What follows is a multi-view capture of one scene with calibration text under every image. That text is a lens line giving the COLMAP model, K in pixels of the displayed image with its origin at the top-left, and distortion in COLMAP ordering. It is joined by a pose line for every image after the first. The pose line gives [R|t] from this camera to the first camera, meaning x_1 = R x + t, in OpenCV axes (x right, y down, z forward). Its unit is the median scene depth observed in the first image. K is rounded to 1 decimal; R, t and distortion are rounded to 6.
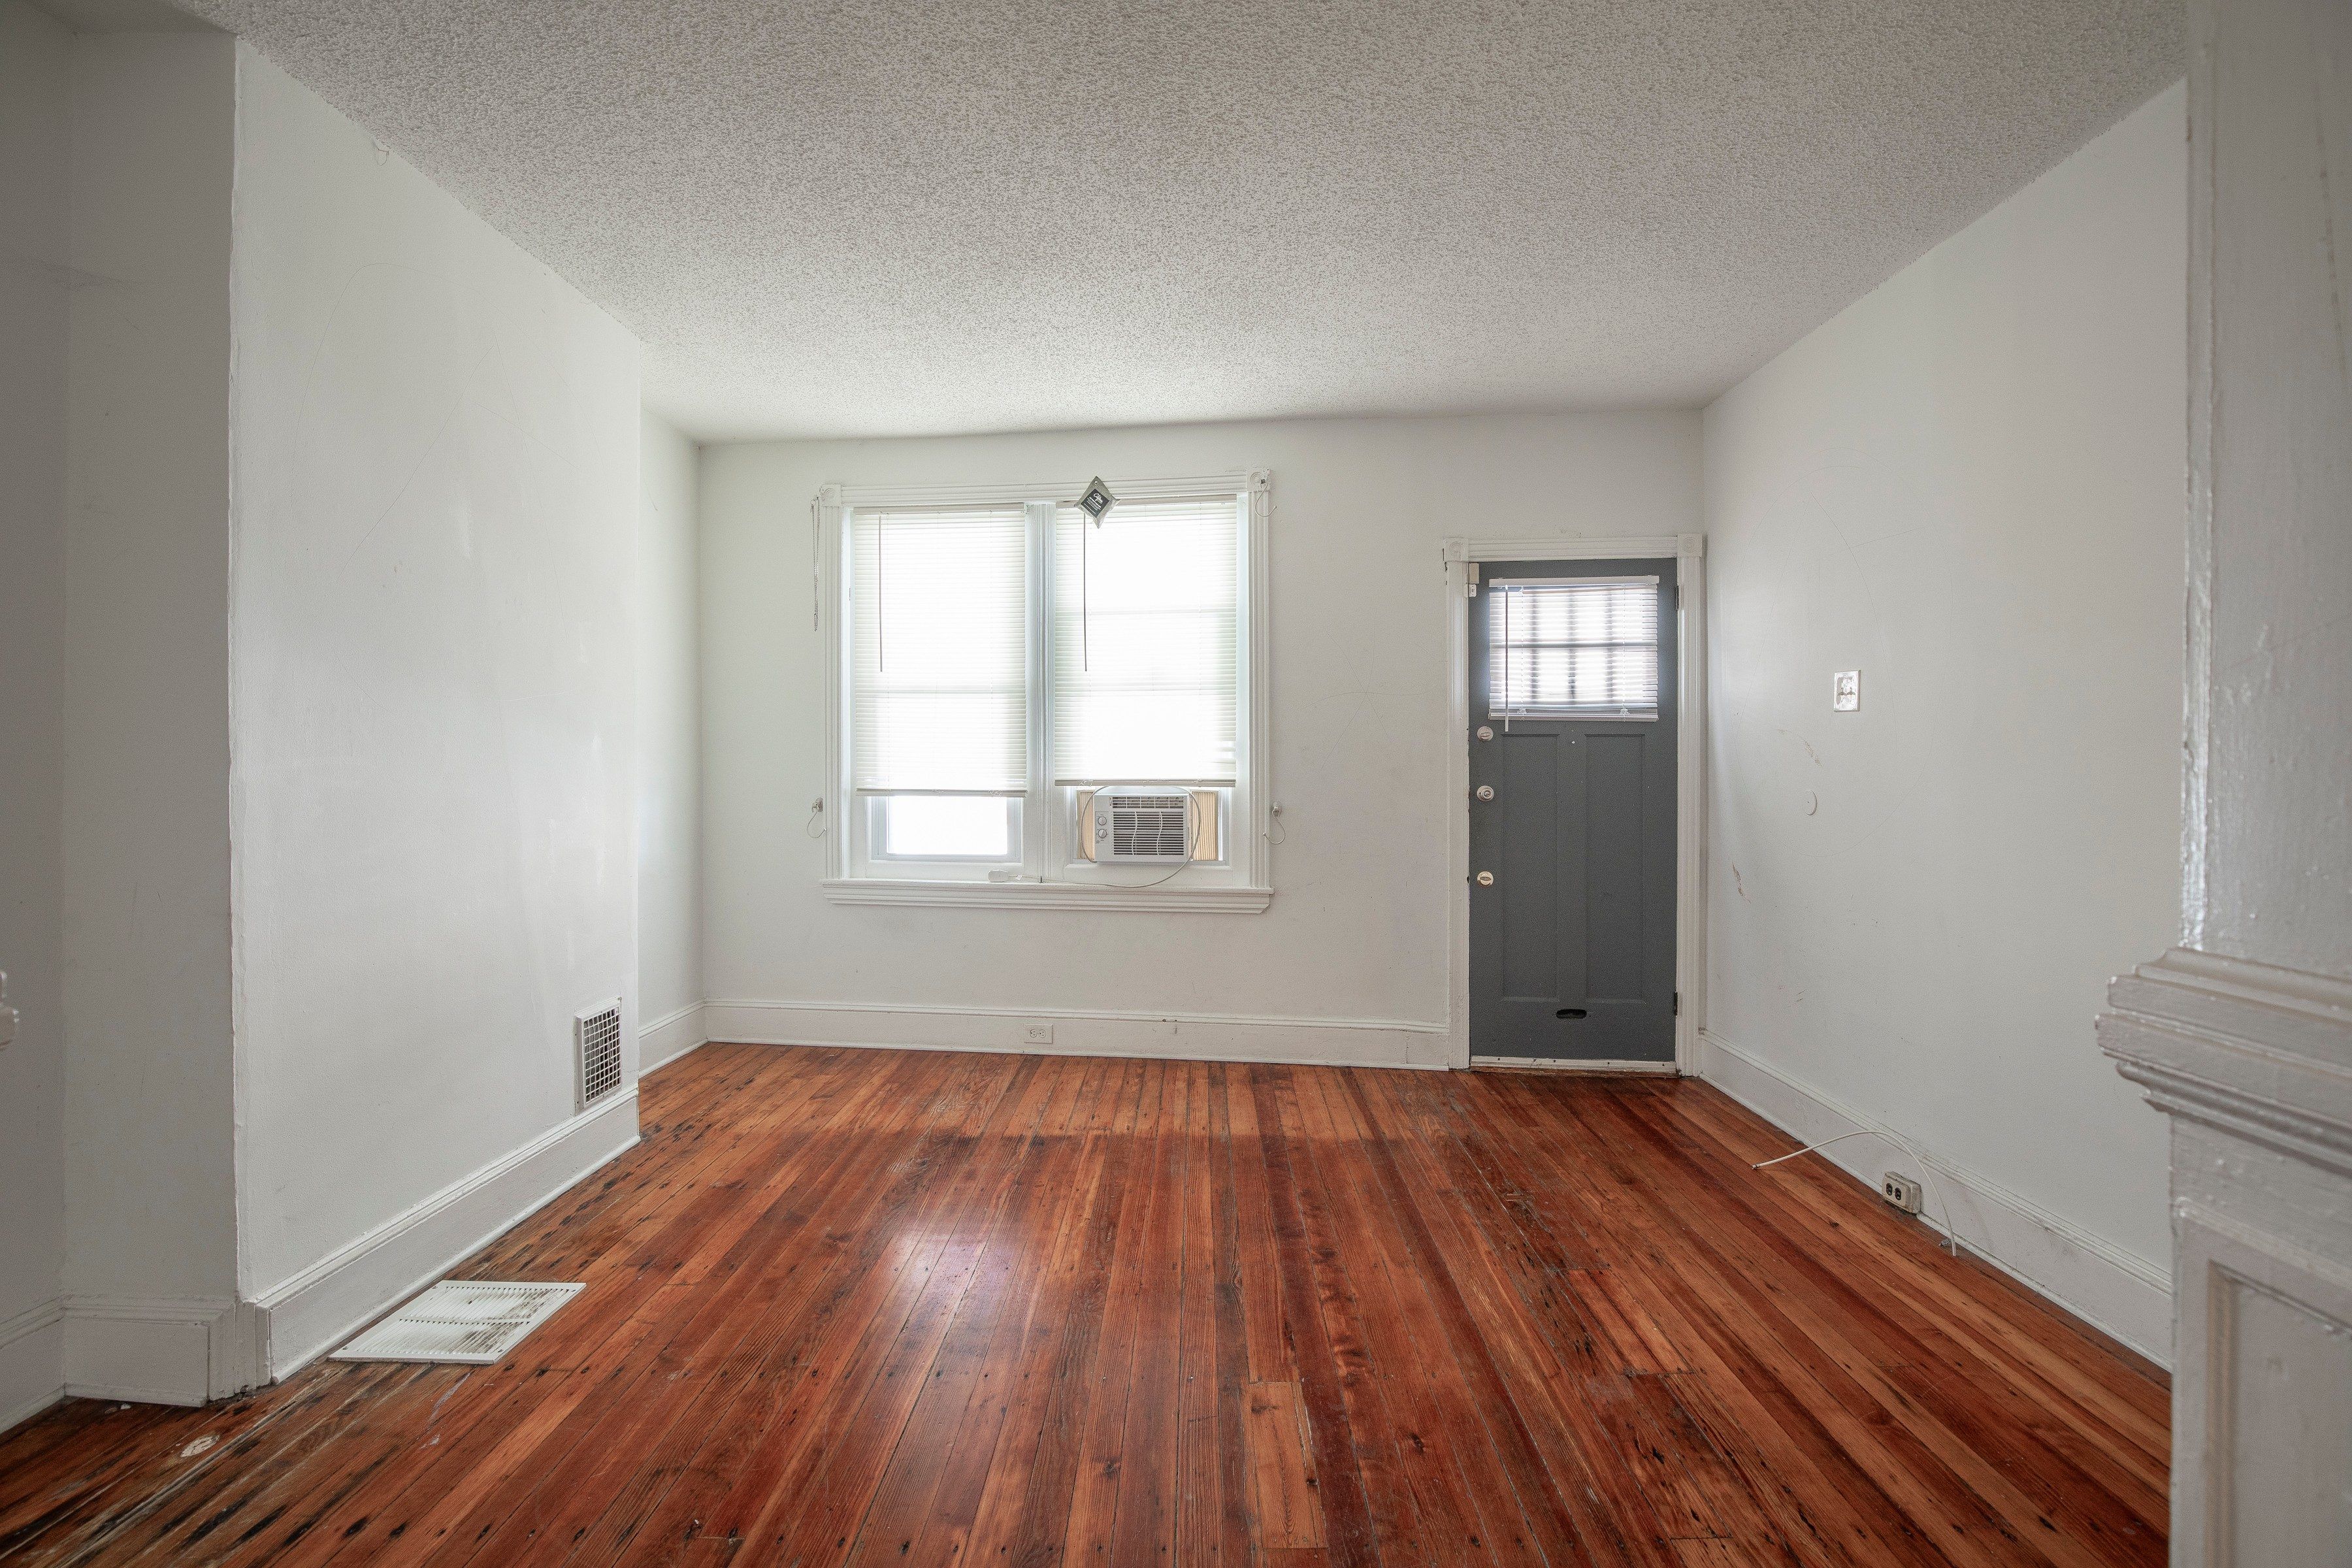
lens RADIAL K [[1109.7, 0, 1219.8], [0, 1109.7, 760.8], [0, 0, 1]] dist [-0.032023, 0.001212]
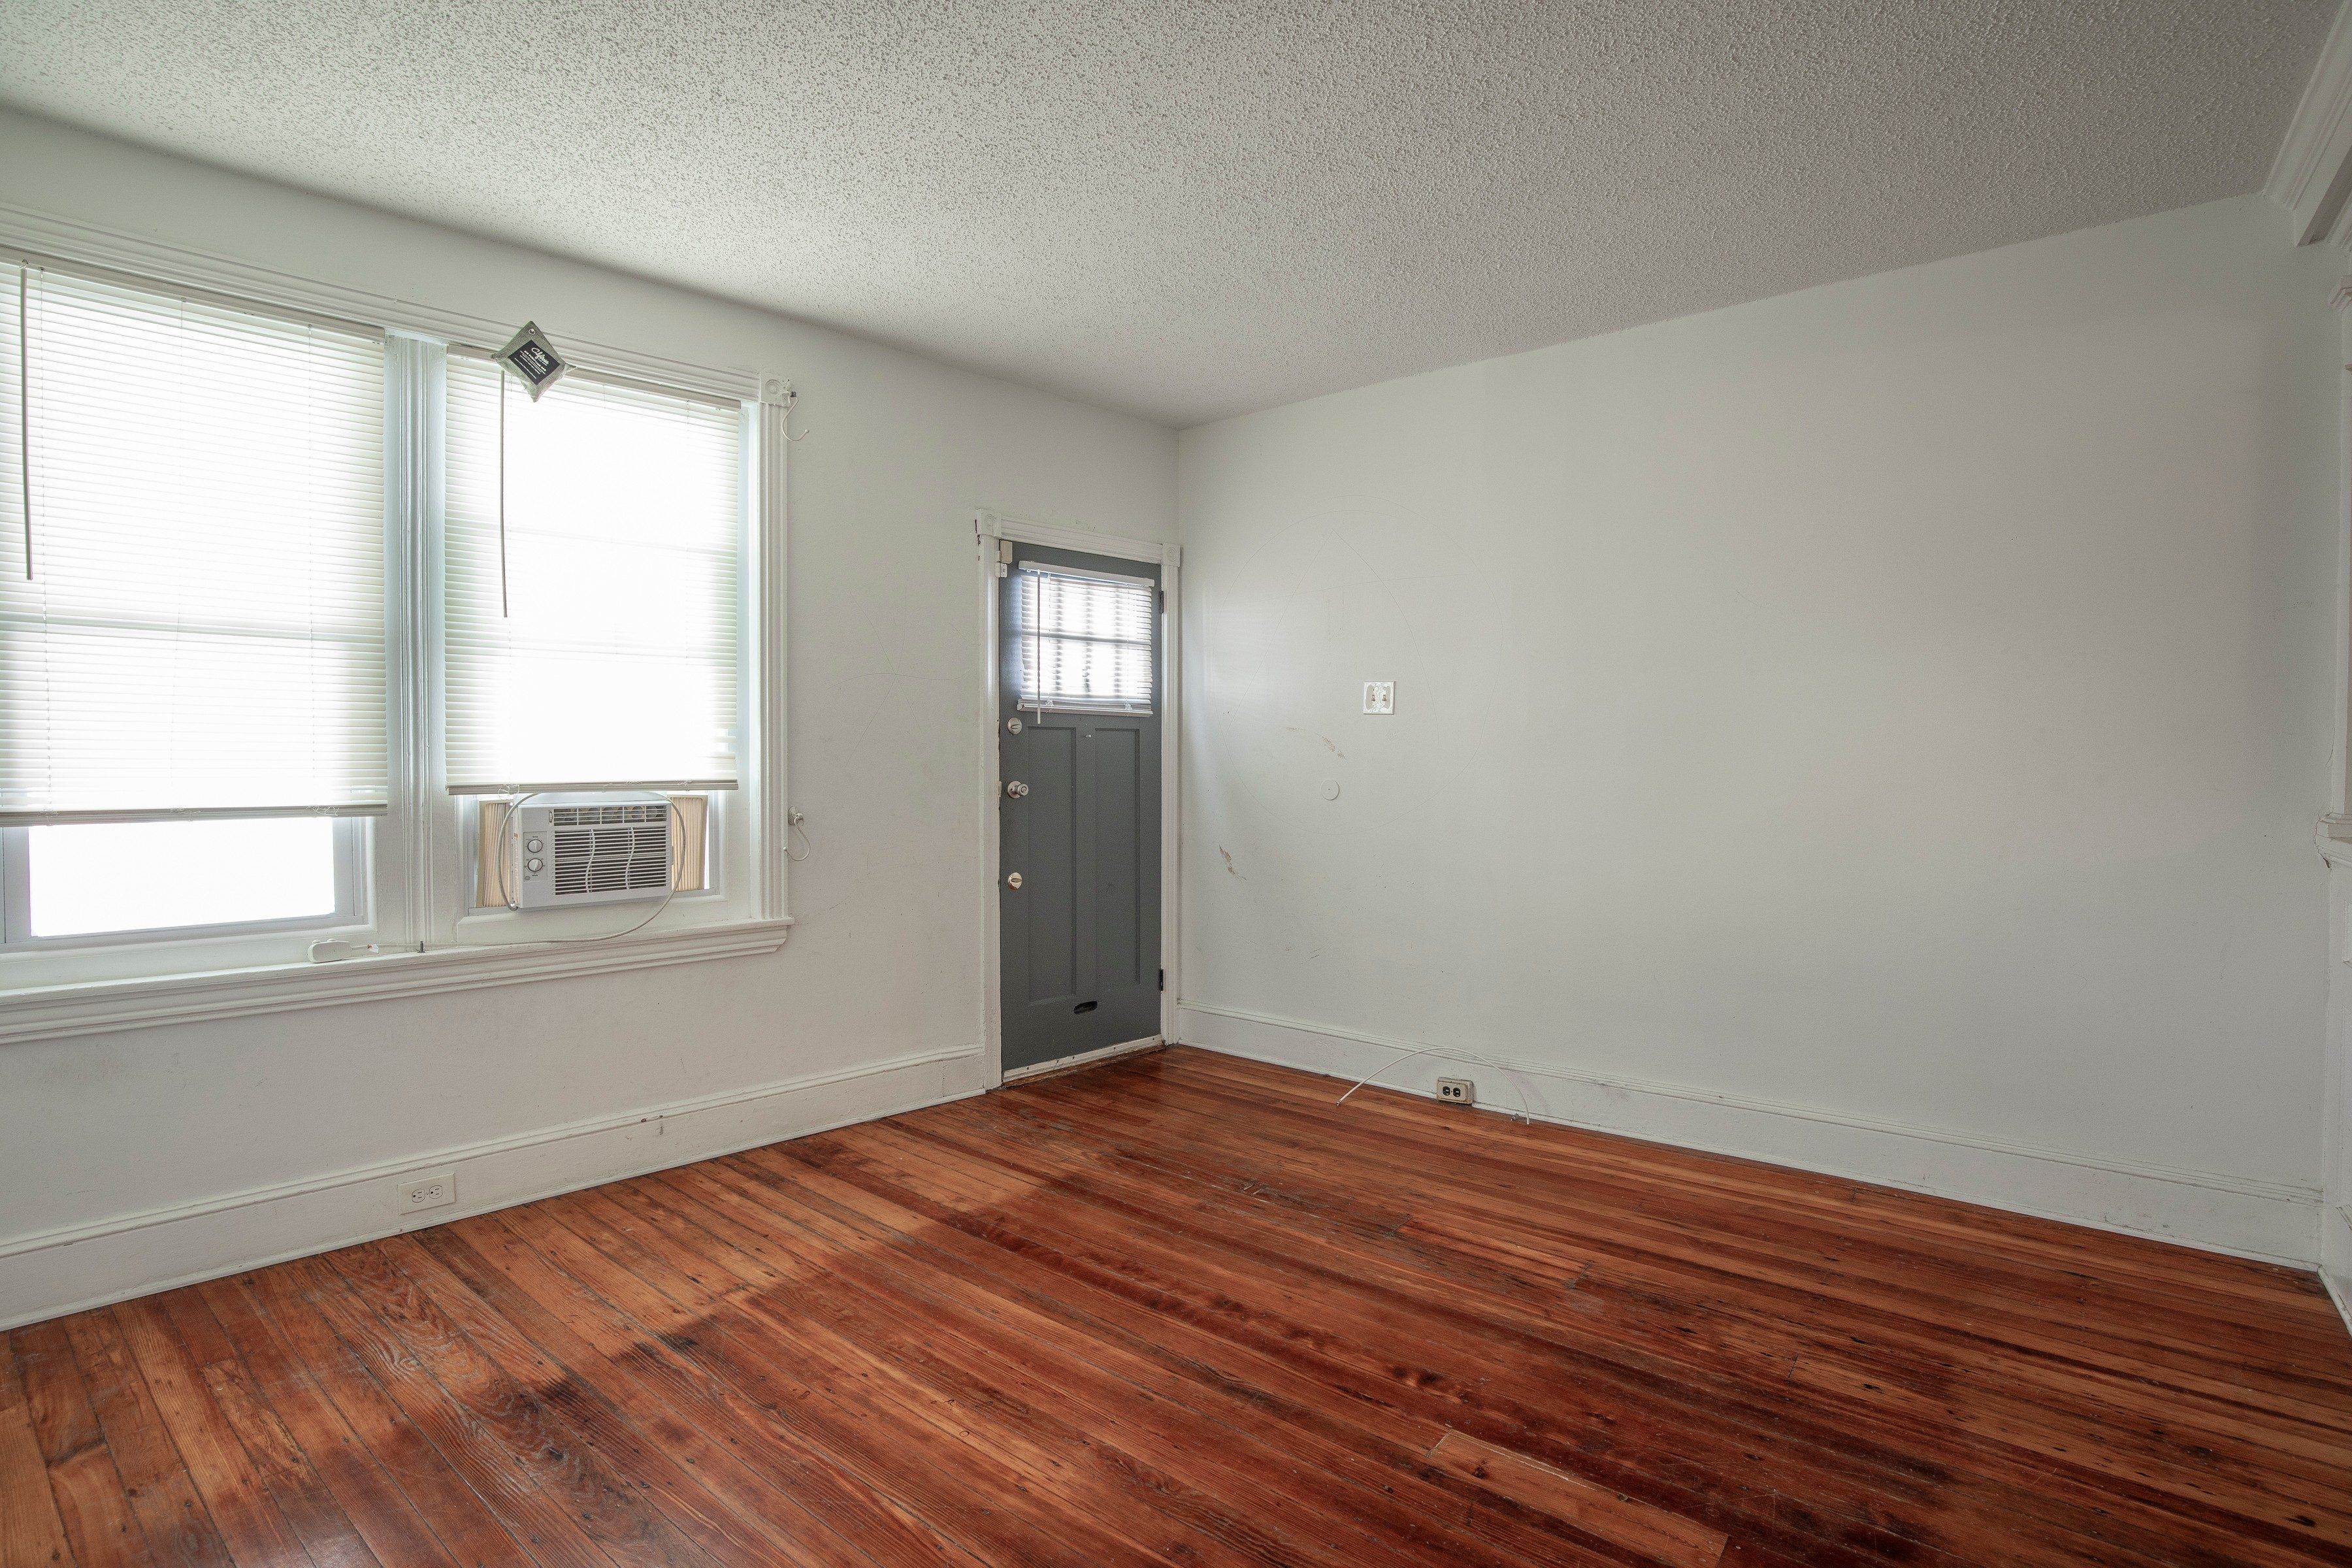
lens RADIAL K [[1087.0, 0, 1202.1], [0, 1087.0, 770.0], [0, 0, 1]] dist [-0.032450, 0.004886]
pose [[0.621573, -0.012124, 0.783263, -0.446310], [0.000393, 0.999885, 0.015166, -0.000943], [-0.783356, -0.009119, 0.621506, 0.359058]]
